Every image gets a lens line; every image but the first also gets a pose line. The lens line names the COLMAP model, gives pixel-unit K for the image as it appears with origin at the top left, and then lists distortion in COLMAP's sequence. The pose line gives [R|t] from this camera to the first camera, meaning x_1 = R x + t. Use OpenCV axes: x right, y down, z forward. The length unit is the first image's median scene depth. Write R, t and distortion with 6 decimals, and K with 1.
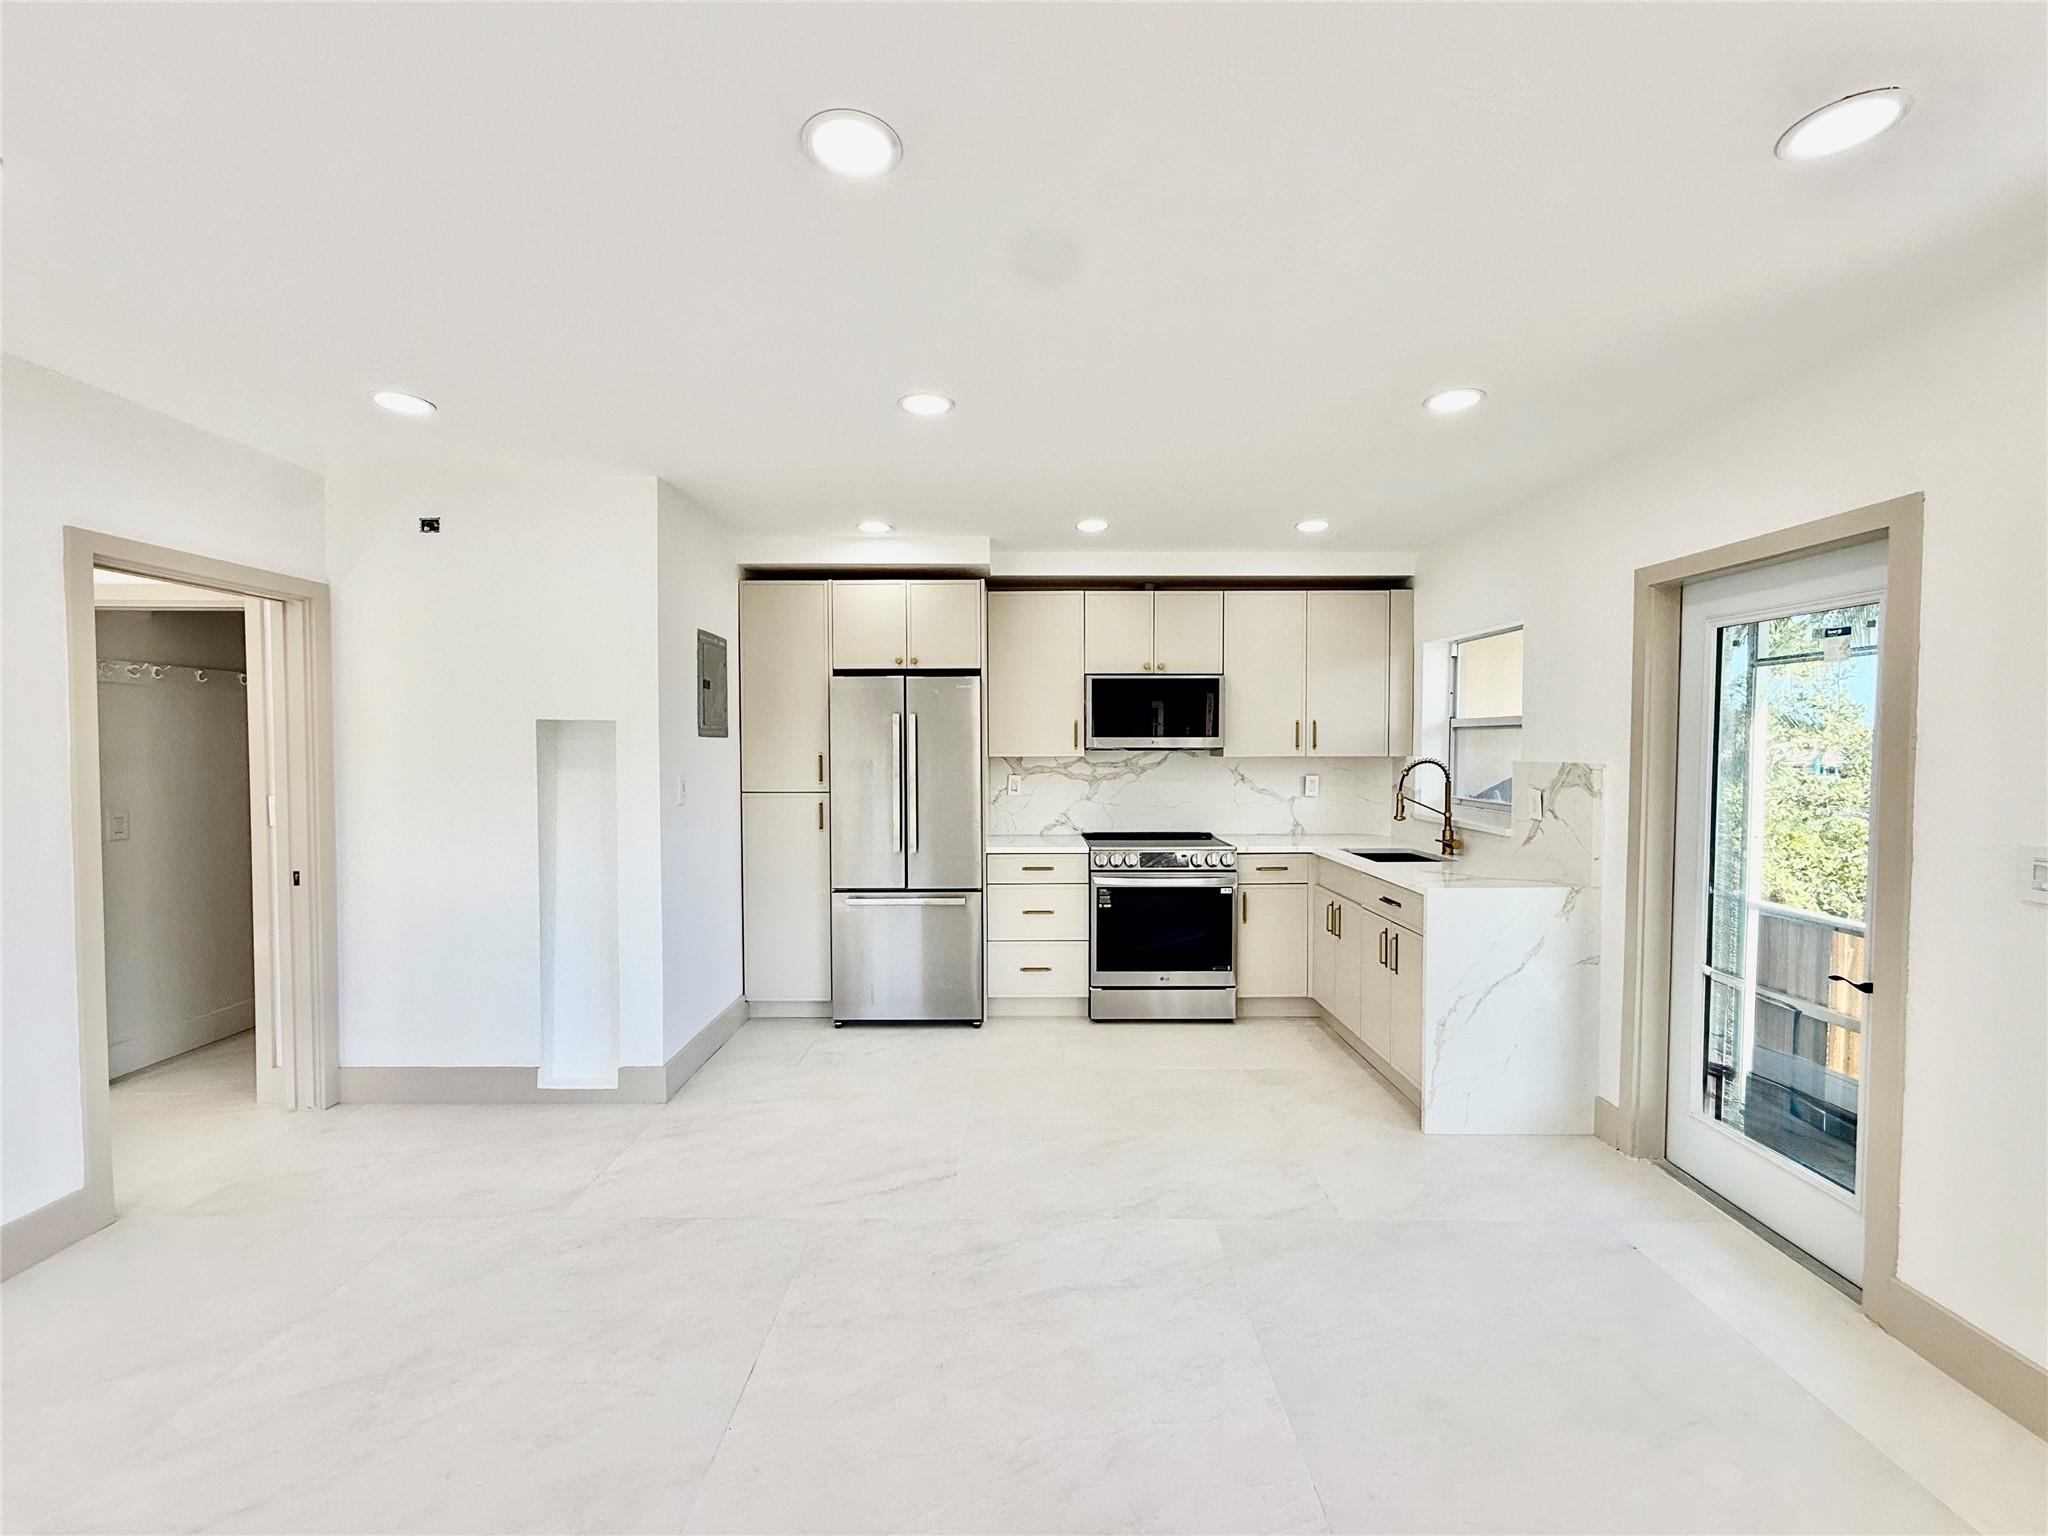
lens RADIAL K [[842.3, 0, 1024.0], [0, 842.3, 768.0], [0, 0, 1]] dist [0.002190, 0.000091]
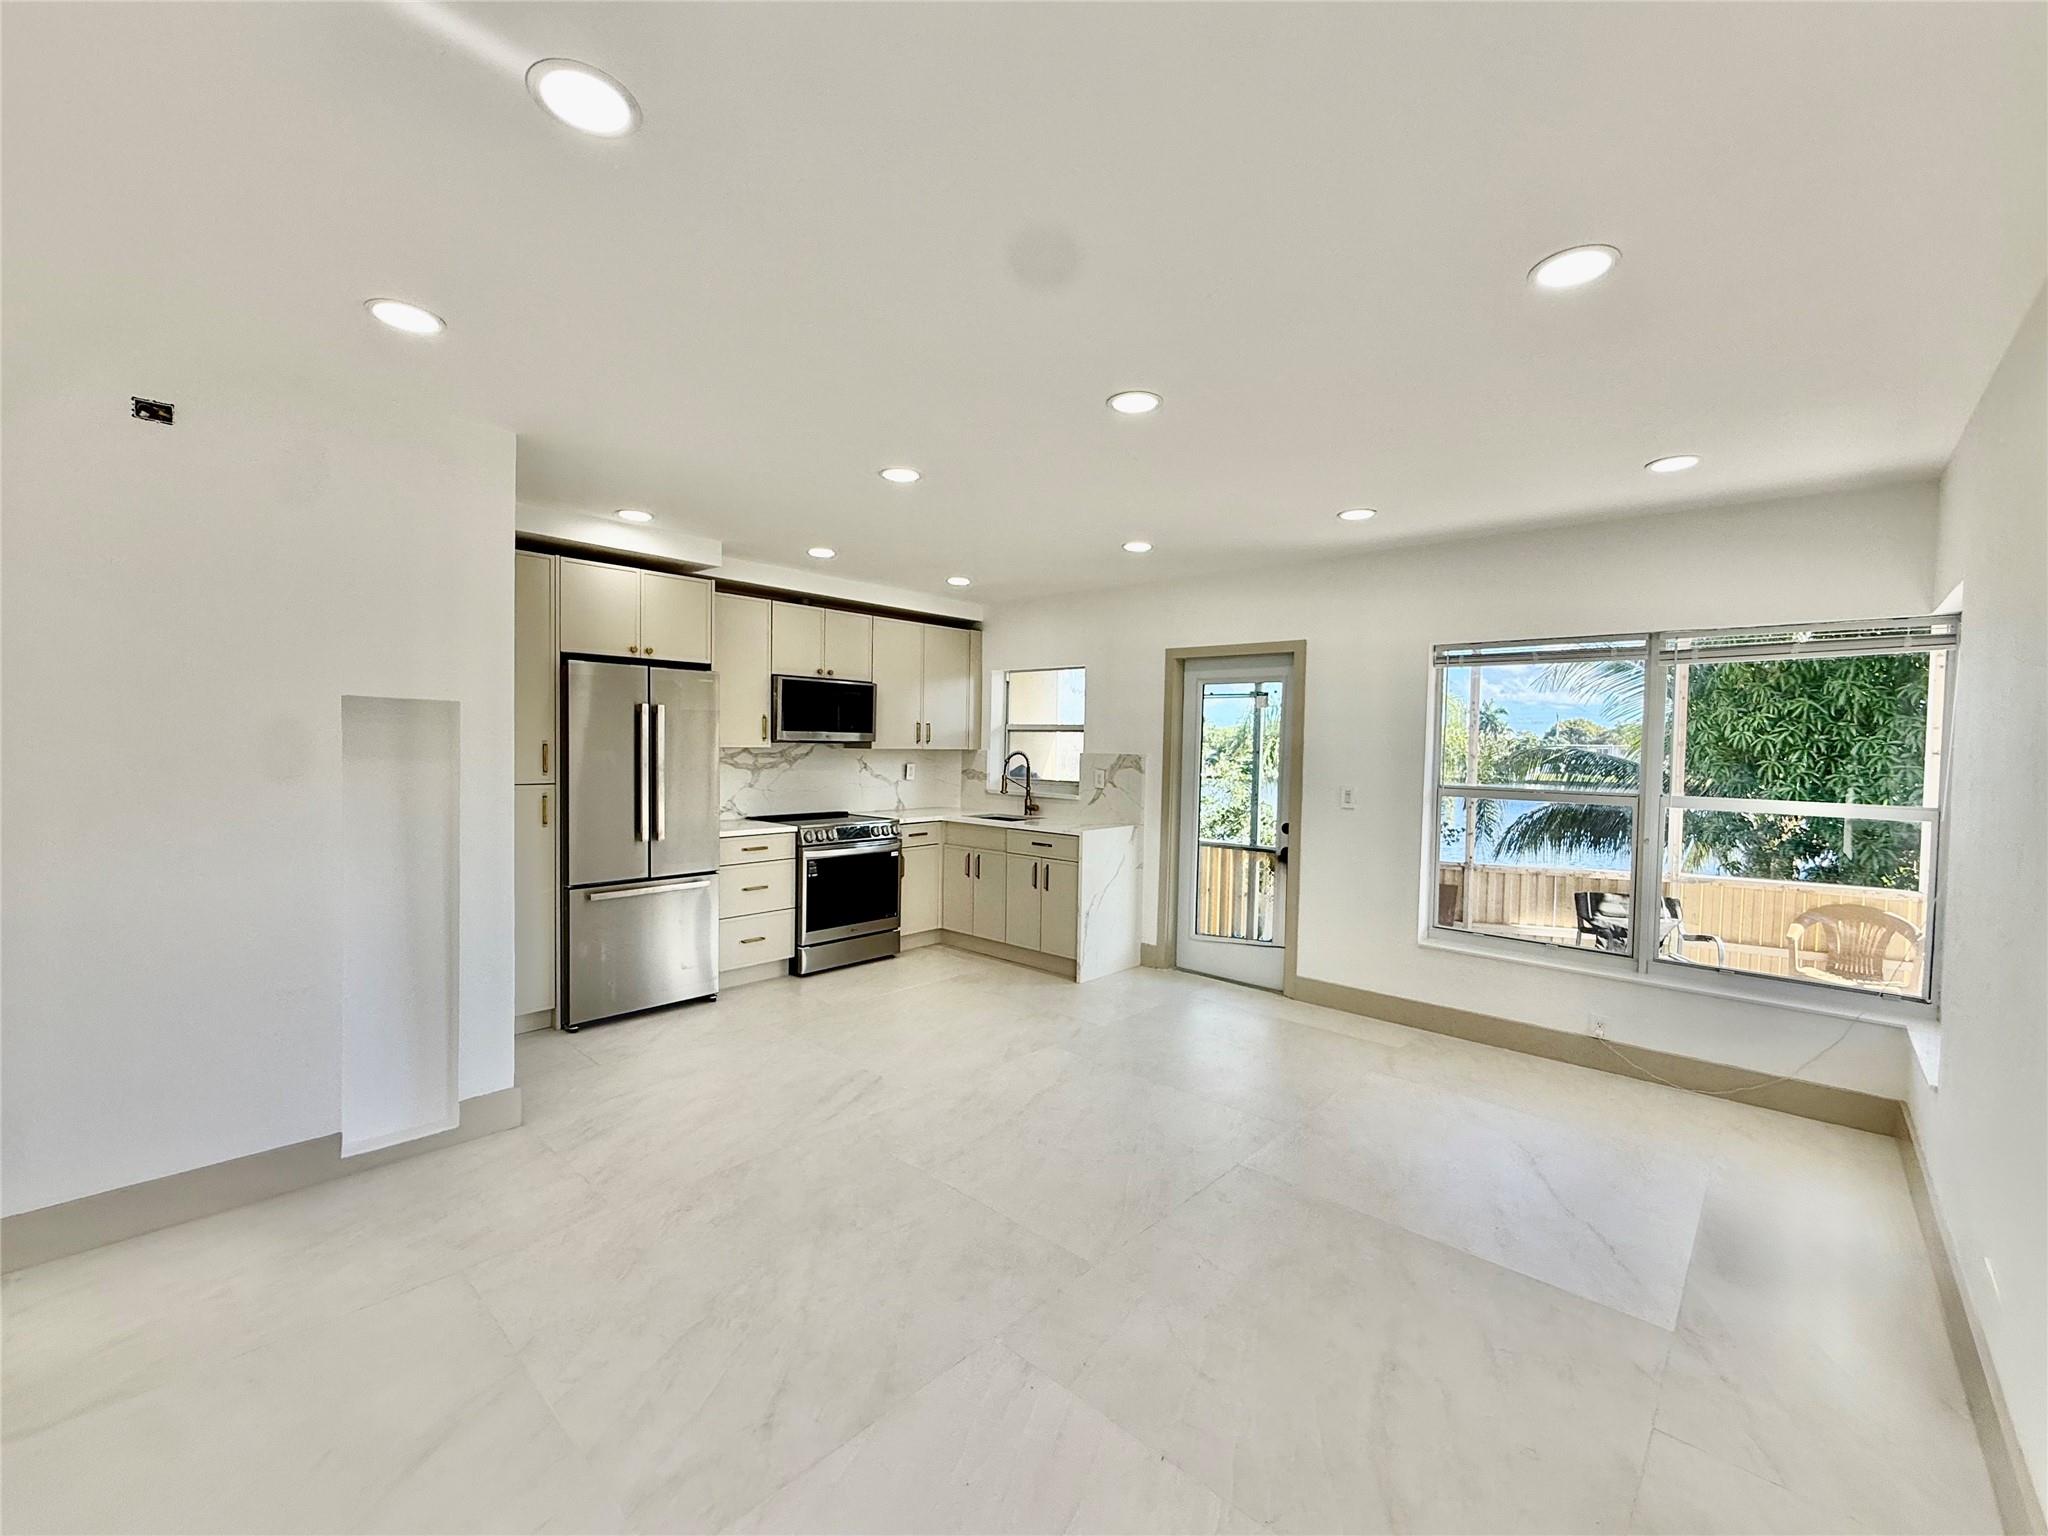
lens RADIAL K [[842.3, 0, 1024.0], [0, 842.3, 768.0], [0, 0, 1]] dist [0.002190, 0.000091]
pose [[0.677310, -0.009025, 0.735643, -0.566691], [0.002433, 0.999947, 0.010028, 0.003256], [-0.735694, -0.005002, 0.677296, -0.009797]]
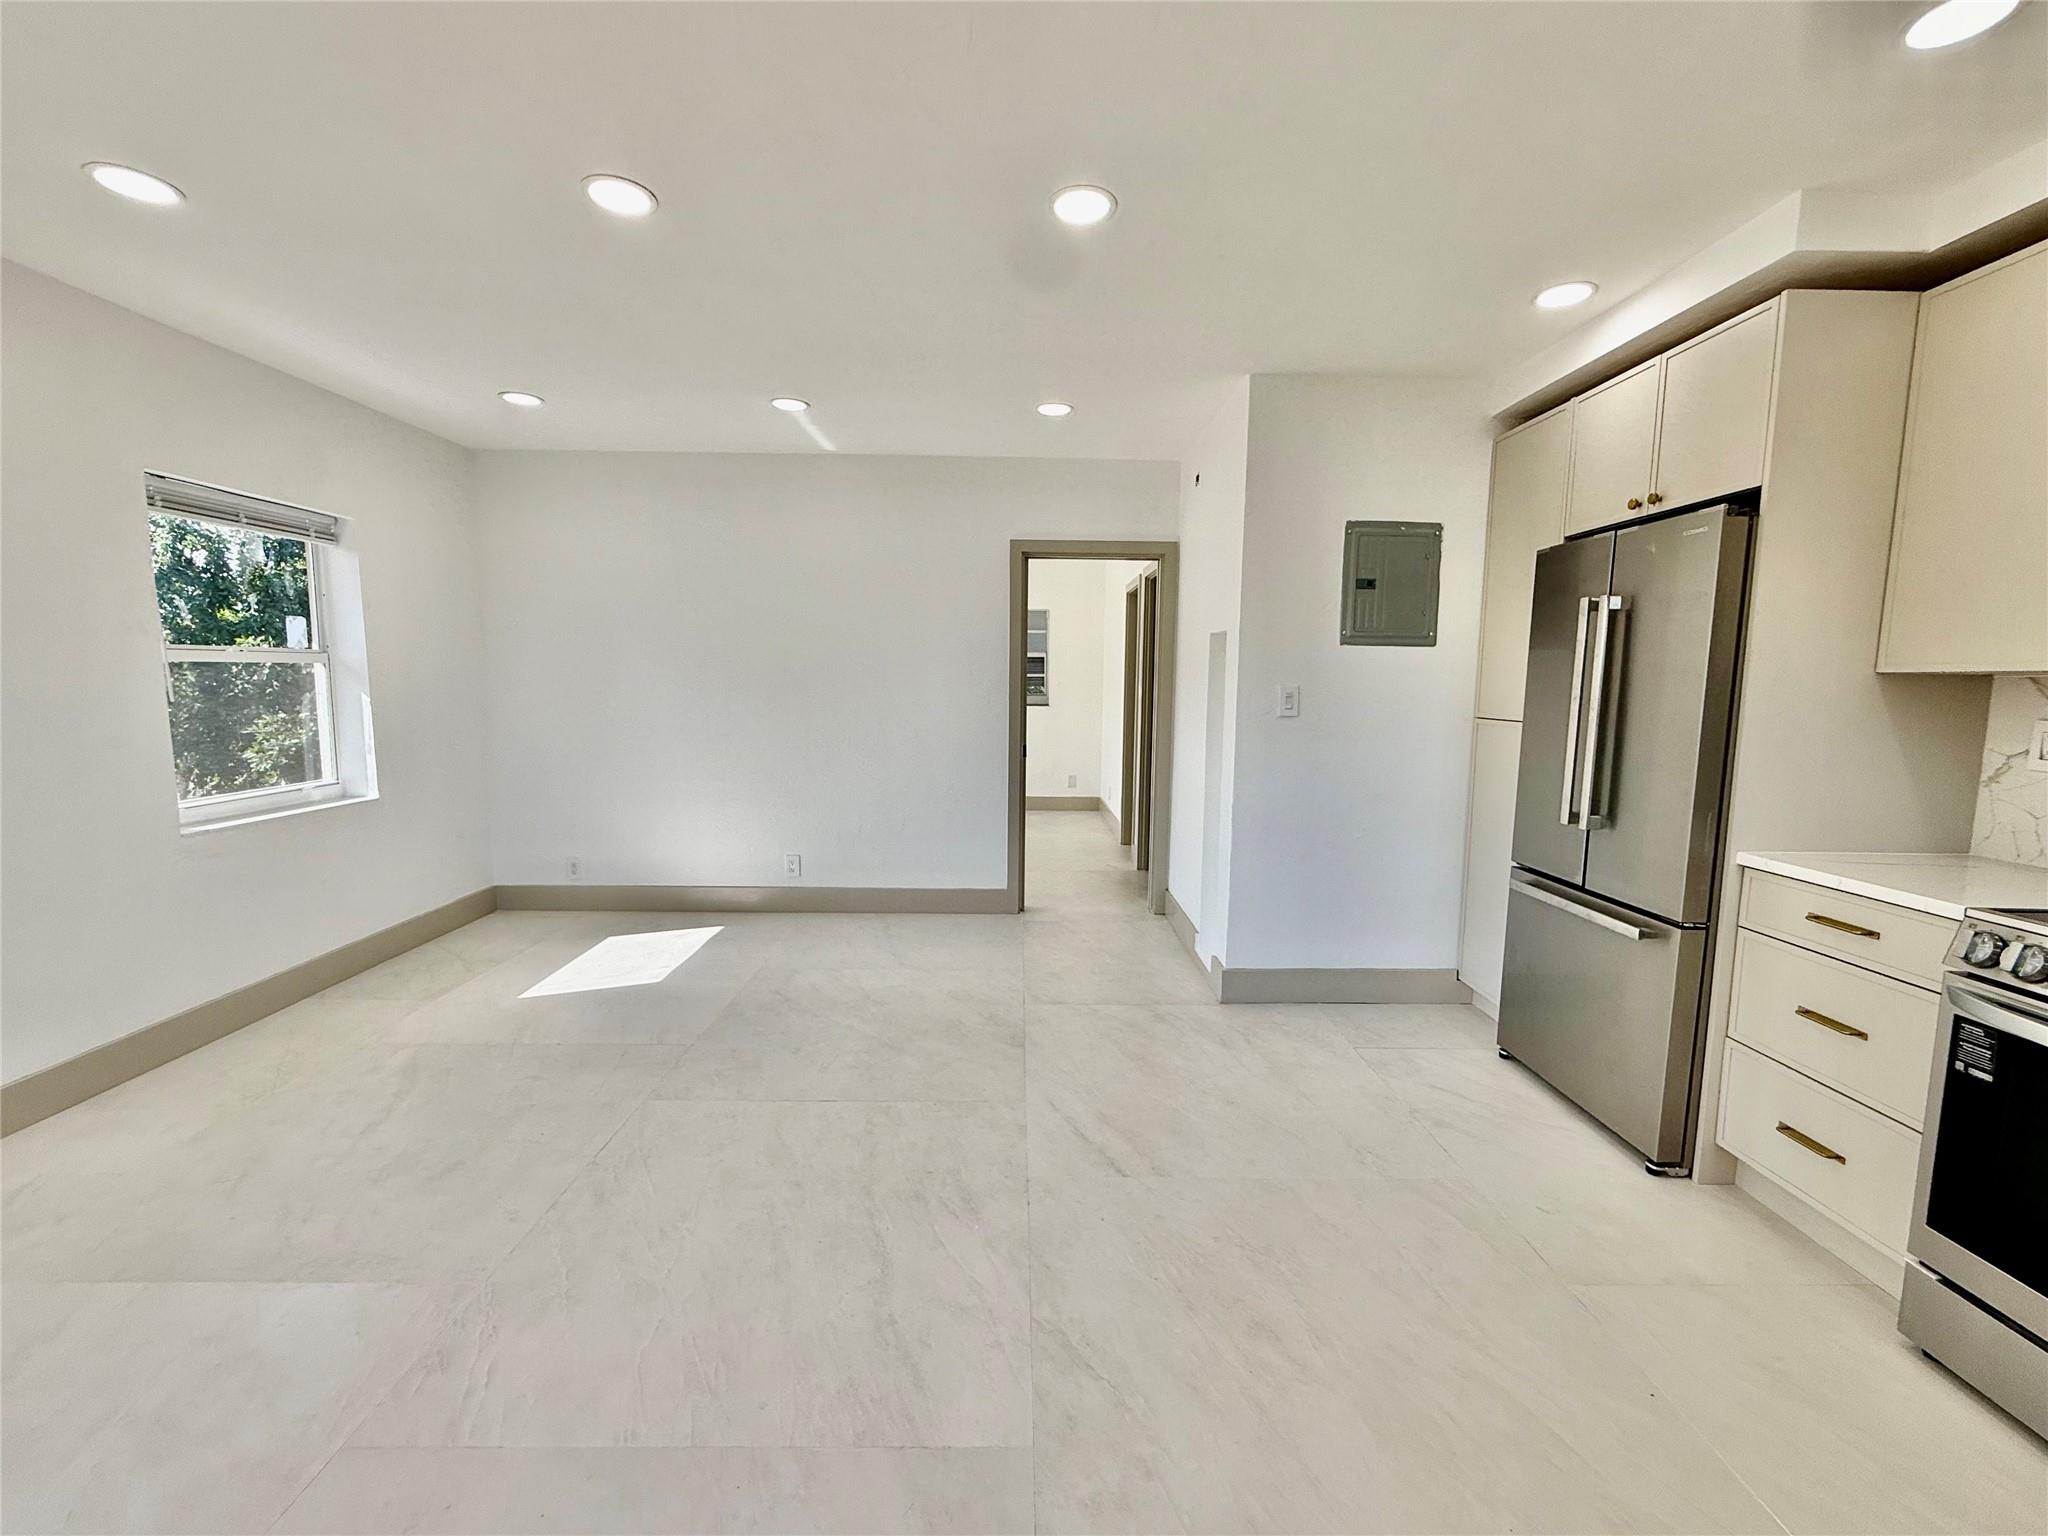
lens RADIAL K [[842.3, 0, 1024.0], [0, 842.3, 768.0], [0, 0, 1]] dist [0.002190, 0.000091]
pose [[0.012901, 0.105587, -0.994326, 0.440998], [-0.041913, 0.993592, 0.104965, 0.010613], [0.999038, 0.040321, 0.017244, 0.572338]]
